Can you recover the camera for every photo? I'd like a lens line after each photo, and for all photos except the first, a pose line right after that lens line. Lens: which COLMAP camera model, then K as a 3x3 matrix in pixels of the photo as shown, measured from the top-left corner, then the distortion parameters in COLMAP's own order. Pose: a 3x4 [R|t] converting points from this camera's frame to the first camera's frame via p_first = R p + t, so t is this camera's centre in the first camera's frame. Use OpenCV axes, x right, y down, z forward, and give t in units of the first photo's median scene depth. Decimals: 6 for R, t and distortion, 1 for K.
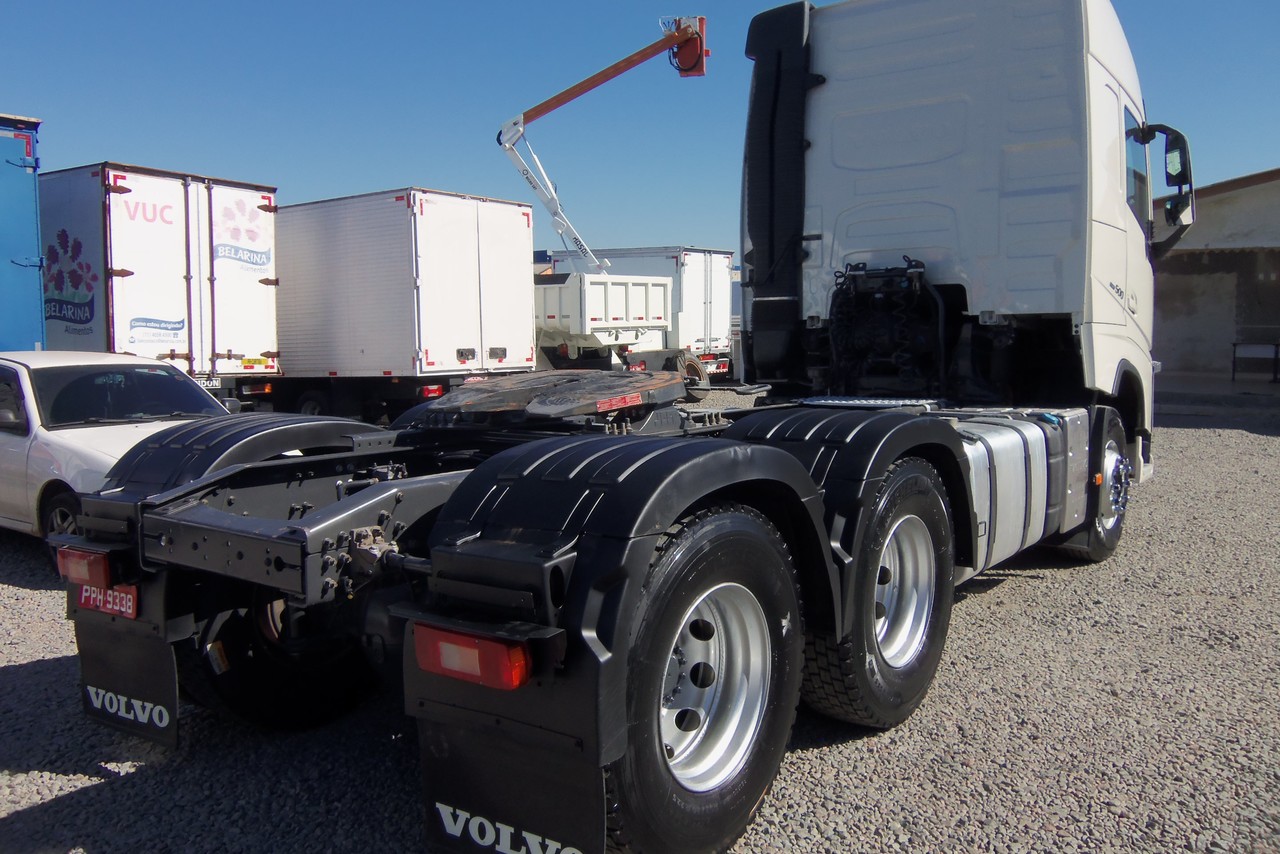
lens RADIAL K [[1067.0, 0, 632.0], [0, 1067.0, 422.3], [0, 0, 1]] dist [-0.031824, 0.043090]
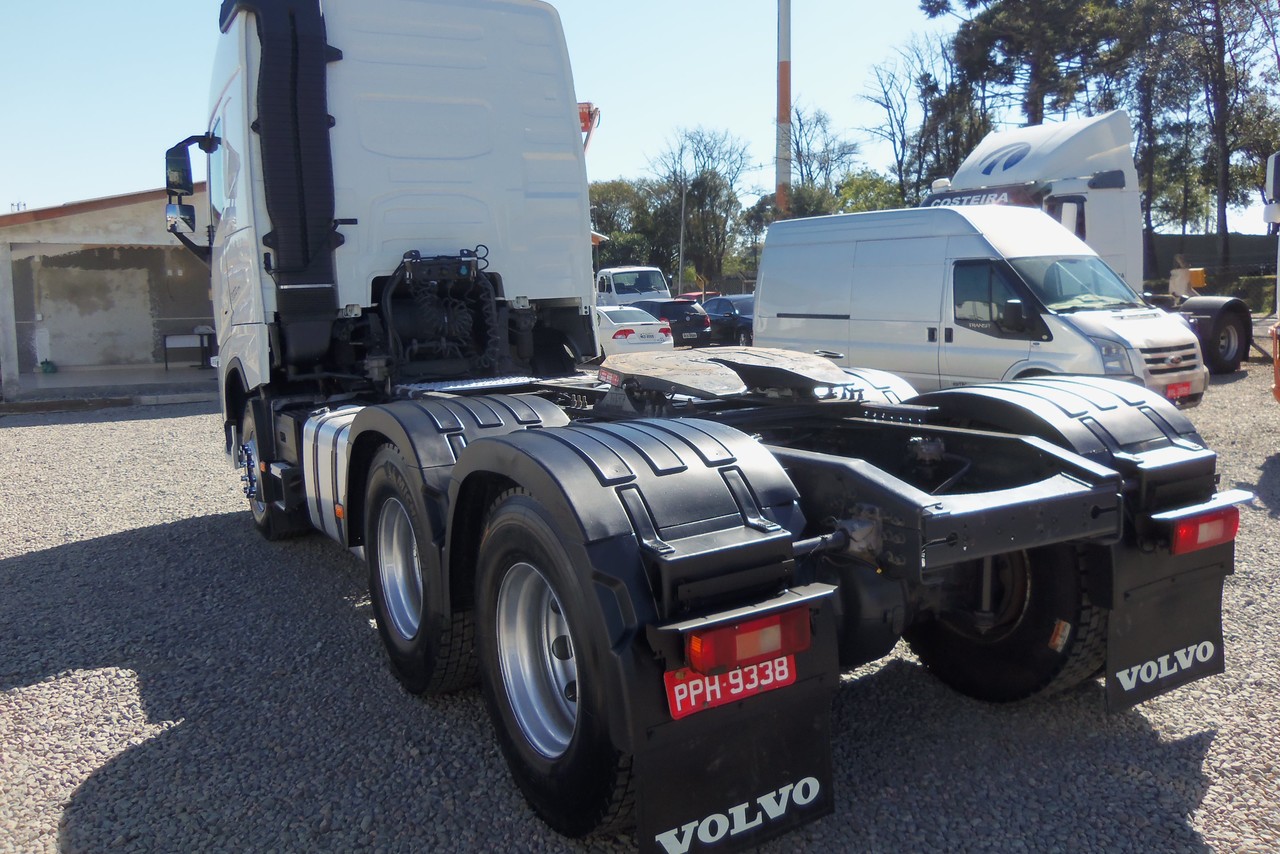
lens RADIAL K [[1067.0, 0, 629.8], [0, 1067.0, 430.7], [0, 0, 1]] dist [-0.031824, 0.043090]
pose [[0.404511, -0.118371, 0.906840, -0.383675], [0.109895, 0.990694, 0.080296, -0.023570], [-0.907906, 0.067177, 0.413755, 0.246385]]
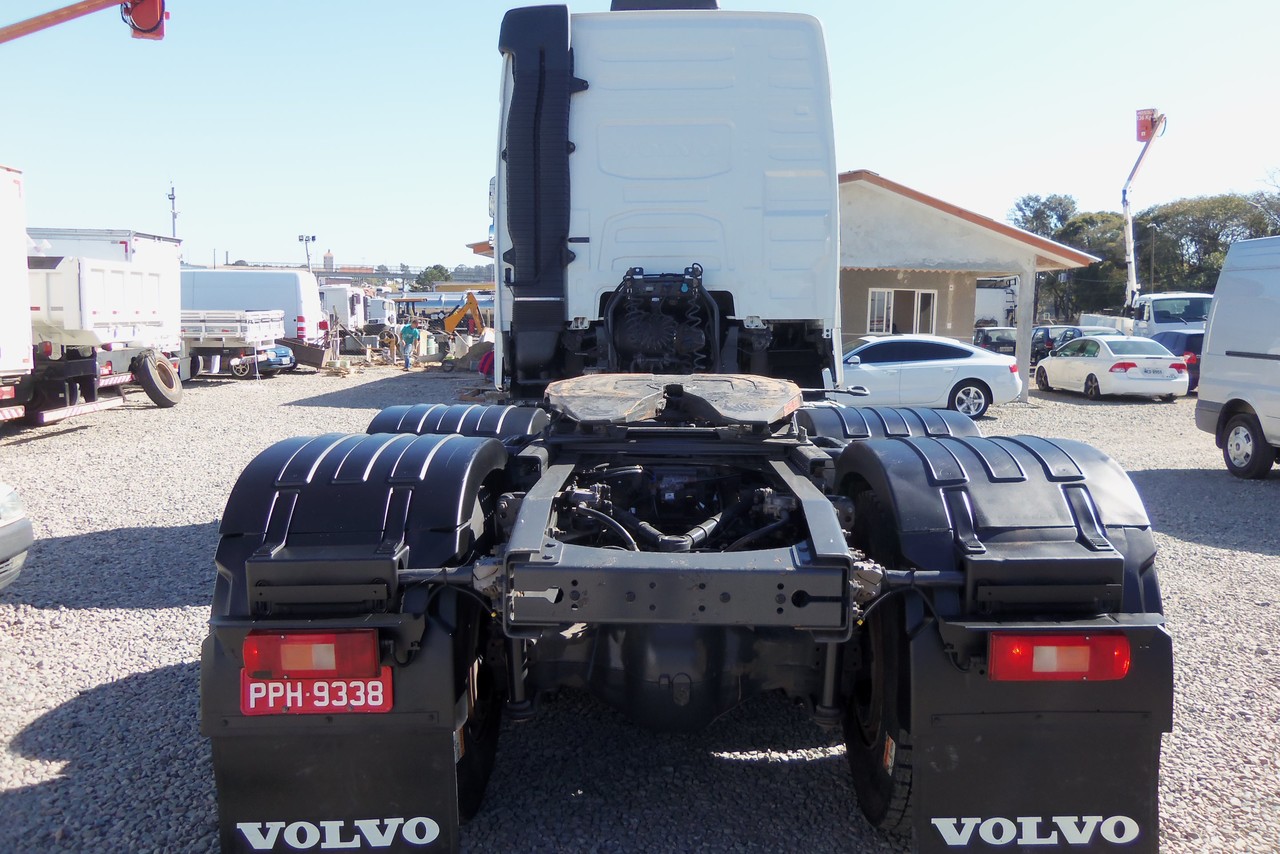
lens RADIAL K [[1067.0, 0, 628.7], [0, 1067.0, 424.9], [0, 0, 1]] dist [-0.031824, 0.043090]
pose [[0.818010, -0.040004, 0.573811, -0.240713], [0.037021, 0.999172, 0.016883, -0.007984], [-0.574011, 0.007433, 0.818814, 0.089468]]
